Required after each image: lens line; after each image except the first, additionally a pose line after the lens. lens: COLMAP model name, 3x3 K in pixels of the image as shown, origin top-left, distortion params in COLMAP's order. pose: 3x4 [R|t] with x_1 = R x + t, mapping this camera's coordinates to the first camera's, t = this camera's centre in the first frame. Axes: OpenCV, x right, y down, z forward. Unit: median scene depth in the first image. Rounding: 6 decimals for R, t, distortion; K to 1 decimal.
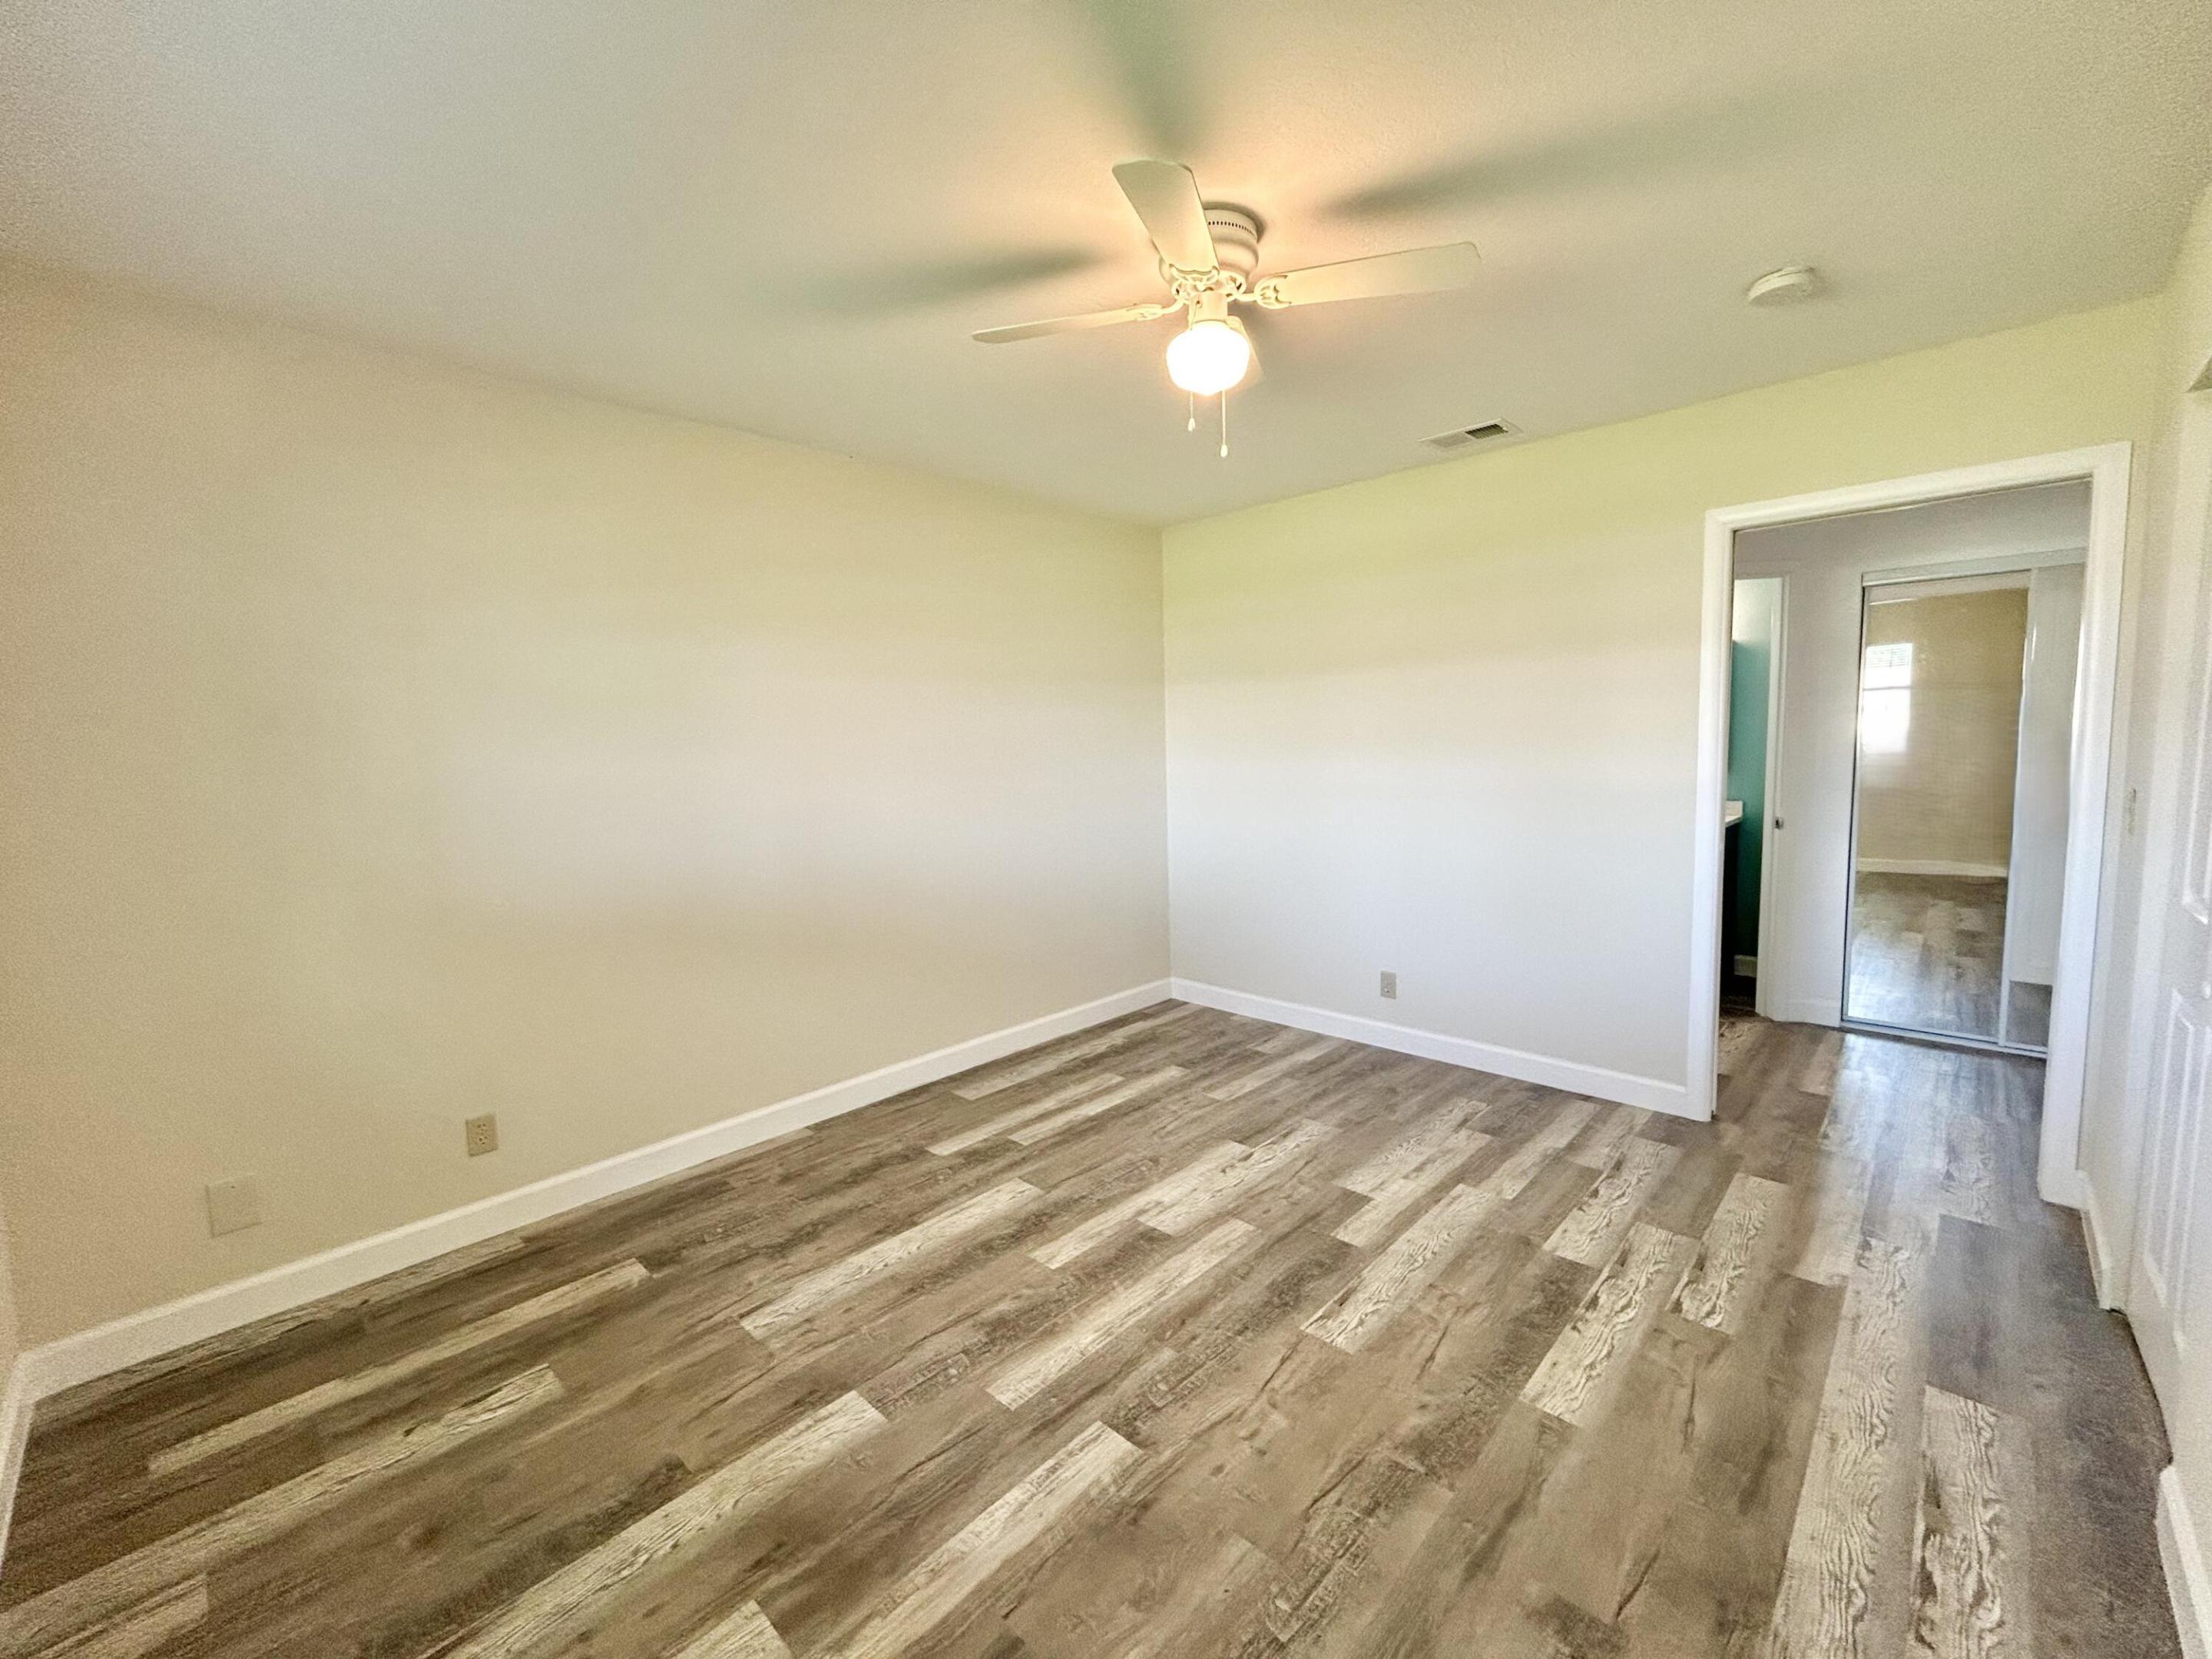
lens RADIAL K [[898.5, 0, 1106.0], [0, 898.5, 829.5], [0, 0, 1]] dist [0.000459, 0.000670]
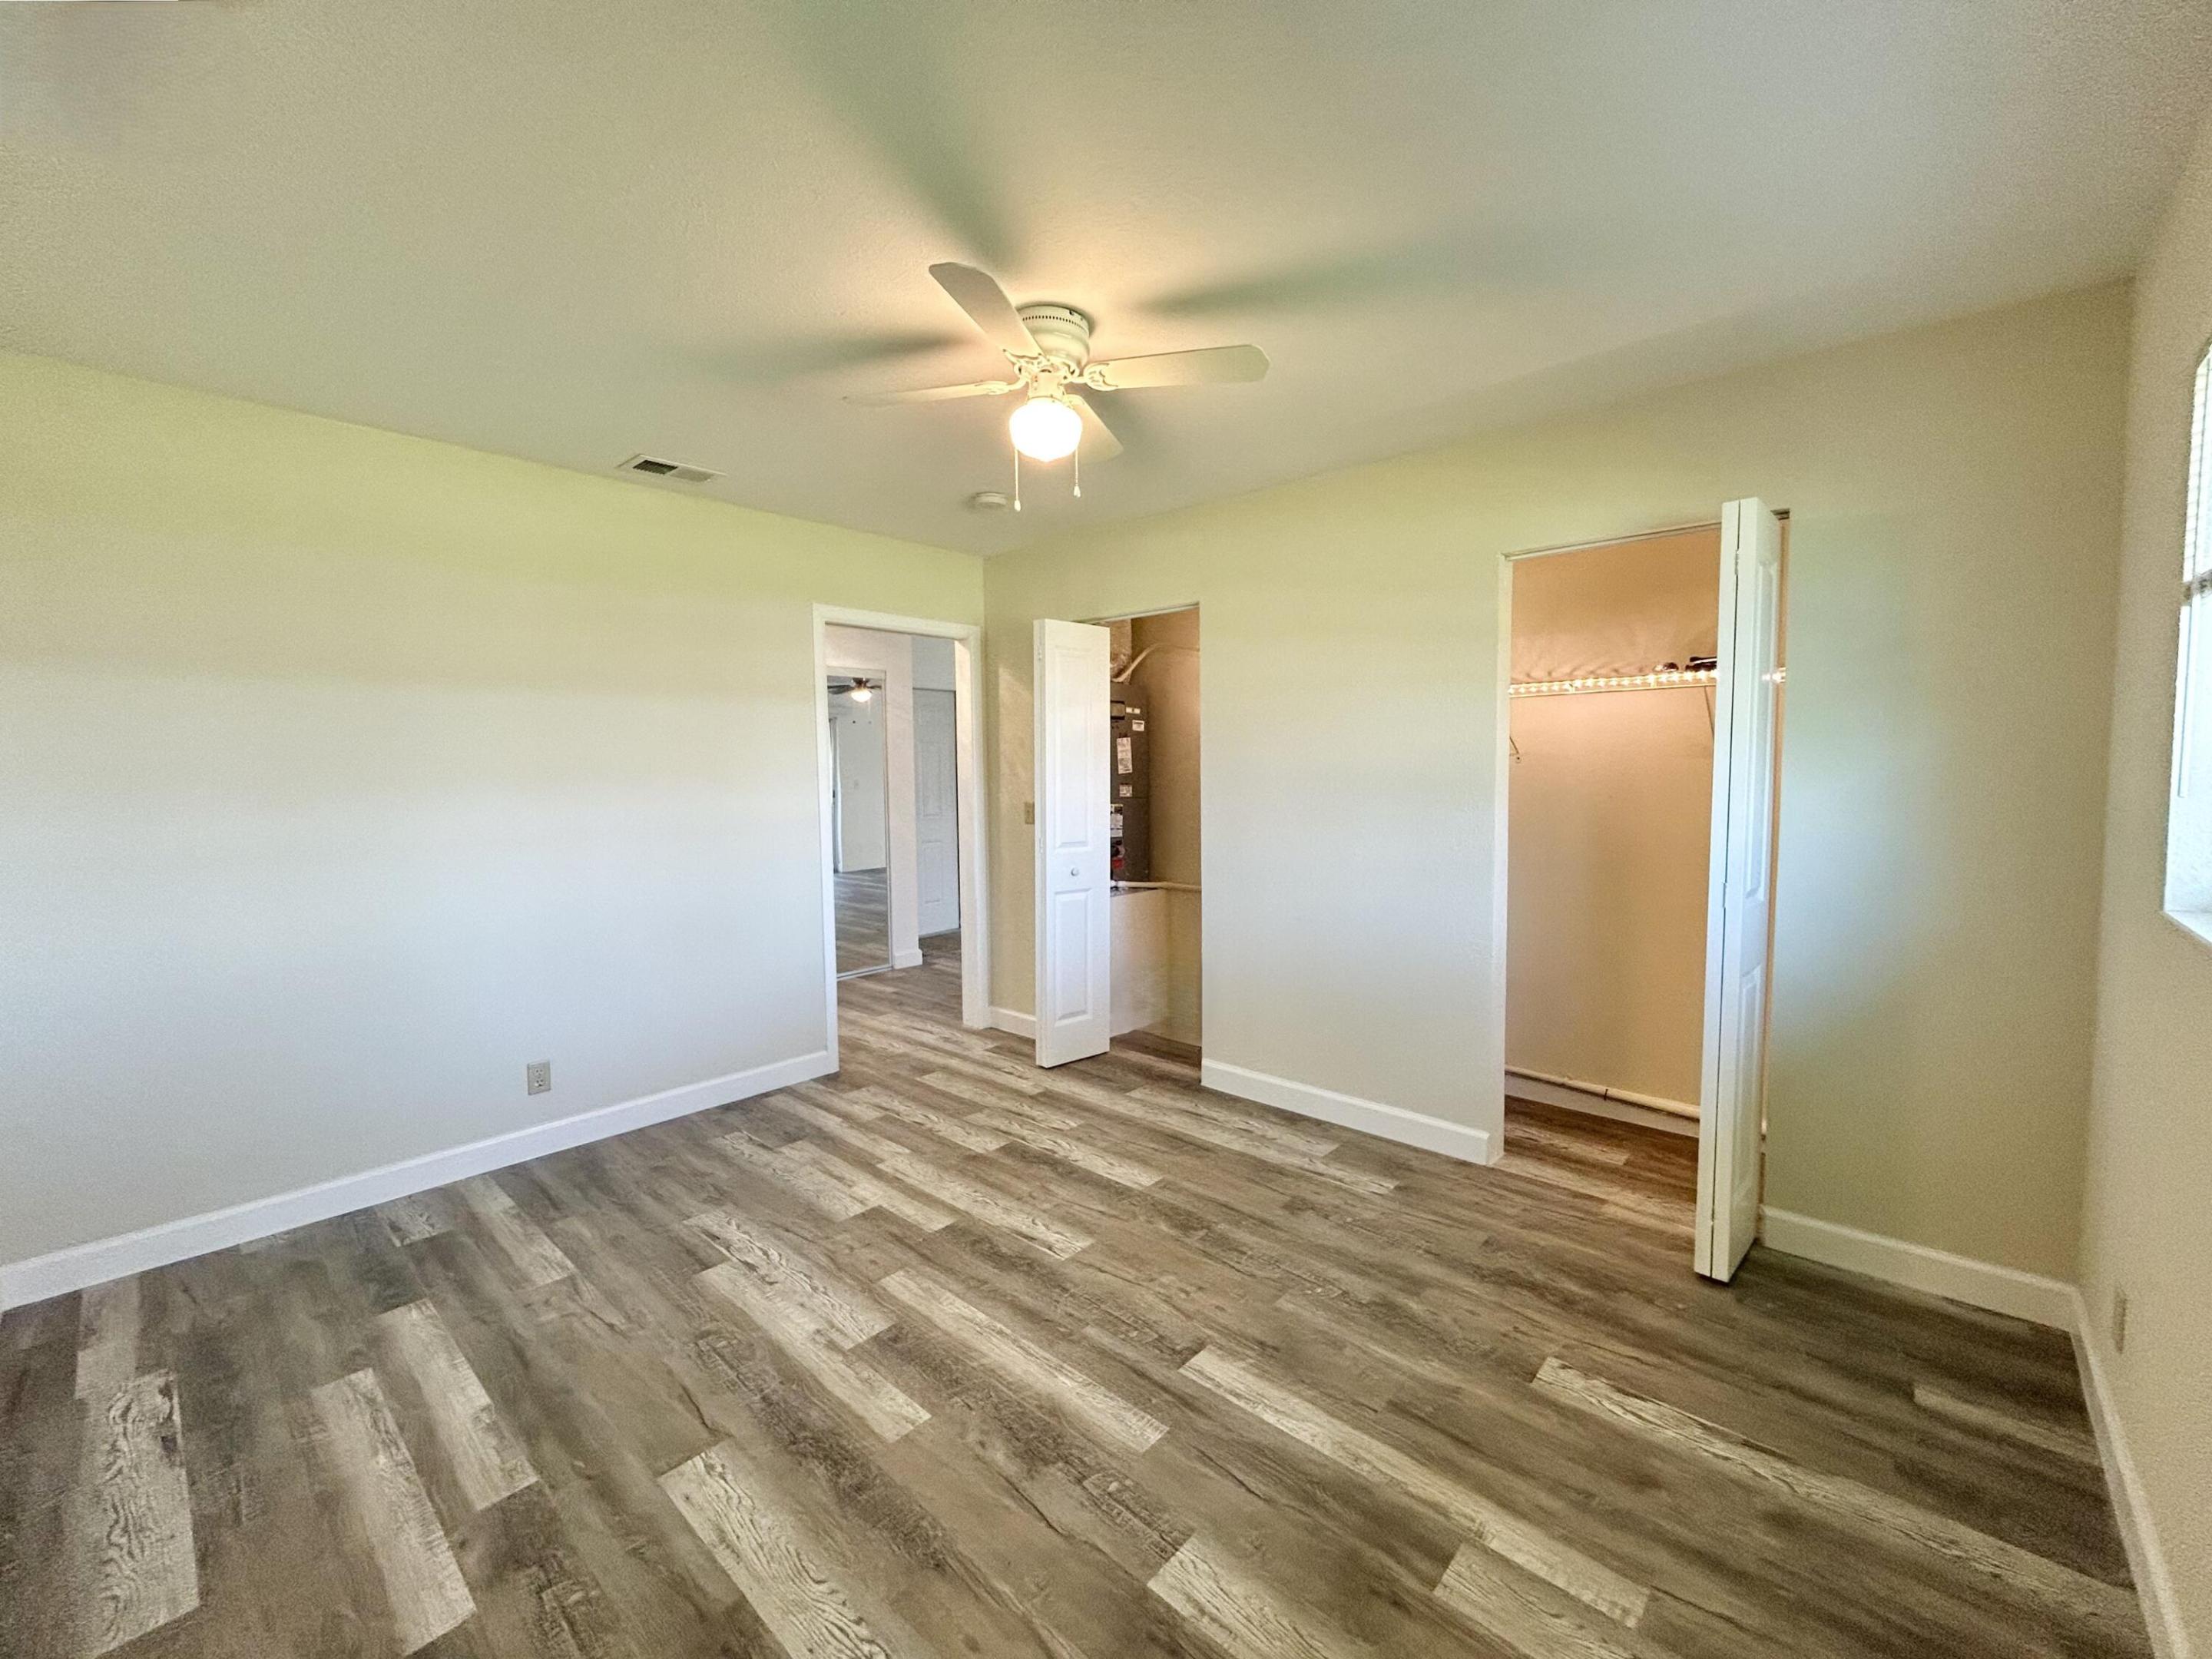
lens RADIAL K [[898.5, 0, 1106.0], [0, 898.5, 829.5], [0, 0, 1]] dist [0.000459, 0.000670]
pose [[-0.023636, -0.045057, 0.998705, -0.789905], [0.109636, 0.992842, 0.047388, -0.052230], [-0.993691, 0.110614, -0.018527, 0.749431]]
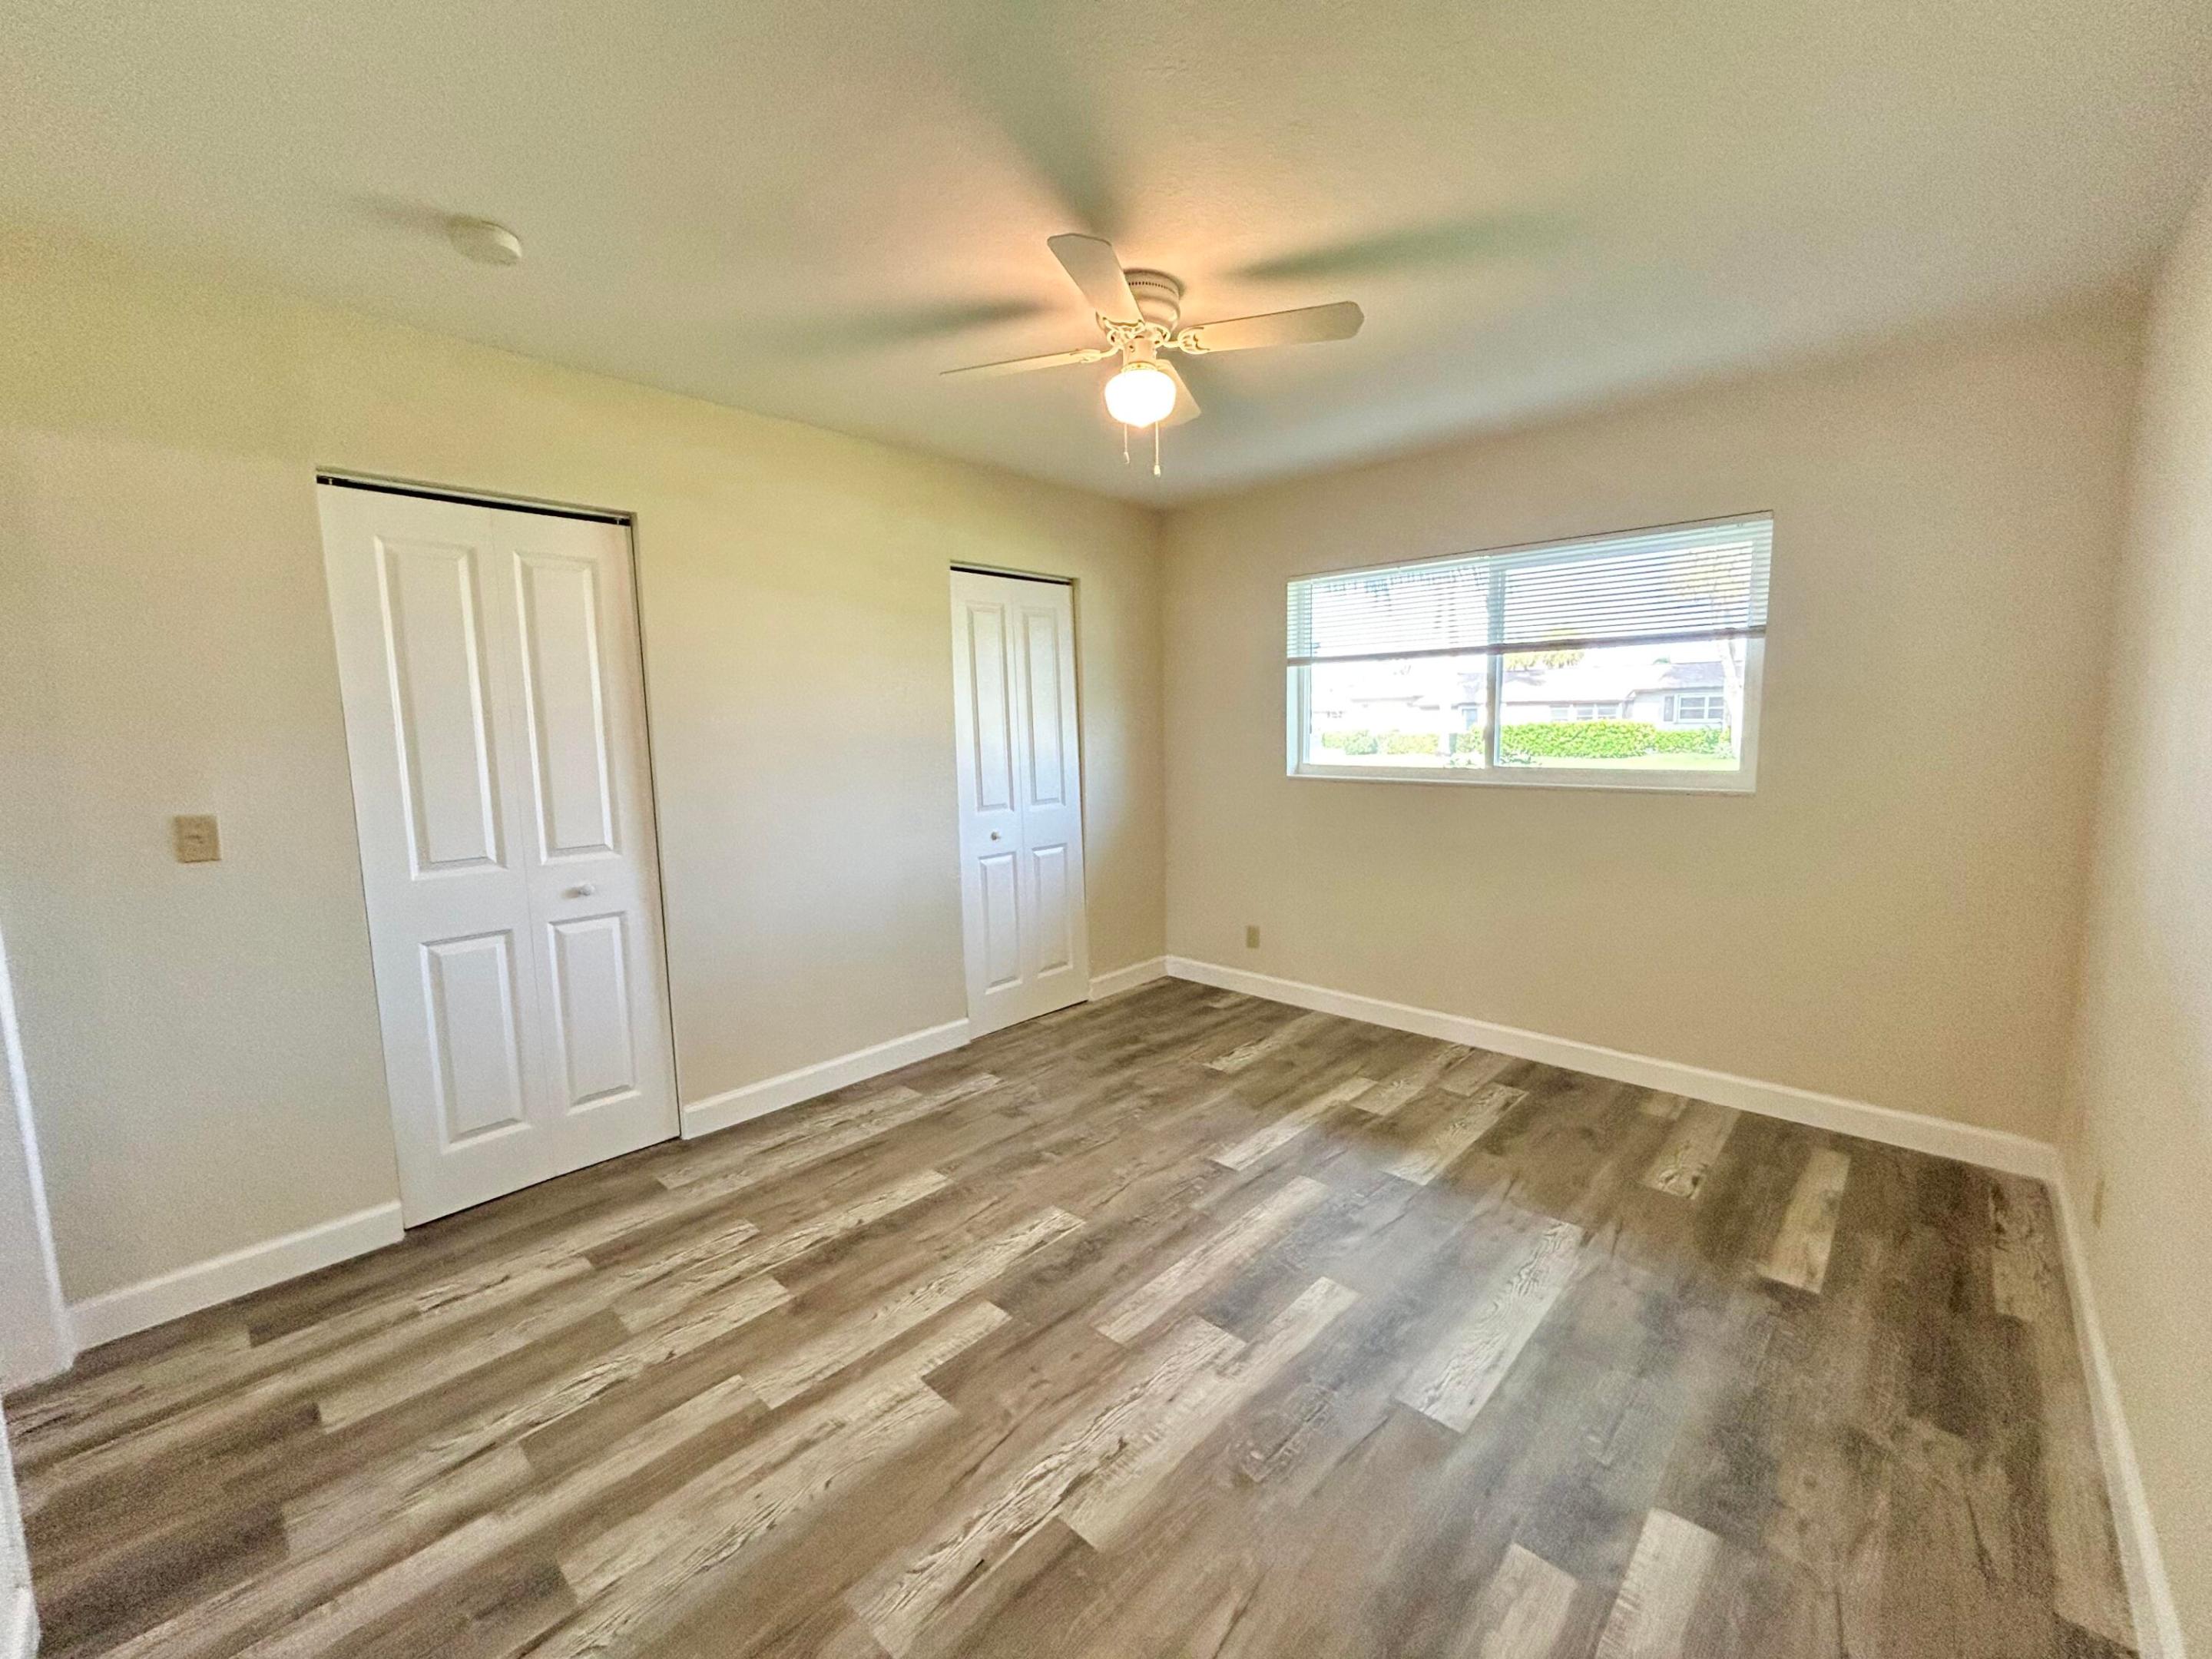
lens RADIAL K [[911.1, 0, 1106.0], [0, 911.1, 829.5], [0, 0, 1]] dist [0.000418, 0.000066]
pose [[-0.999037, 0.043125, -0.008124, 0.146729], [0.040304, 0.974918, 0.218884, -0.176565], [0.017360, 0.218346, -0.975717, 1.710671]]
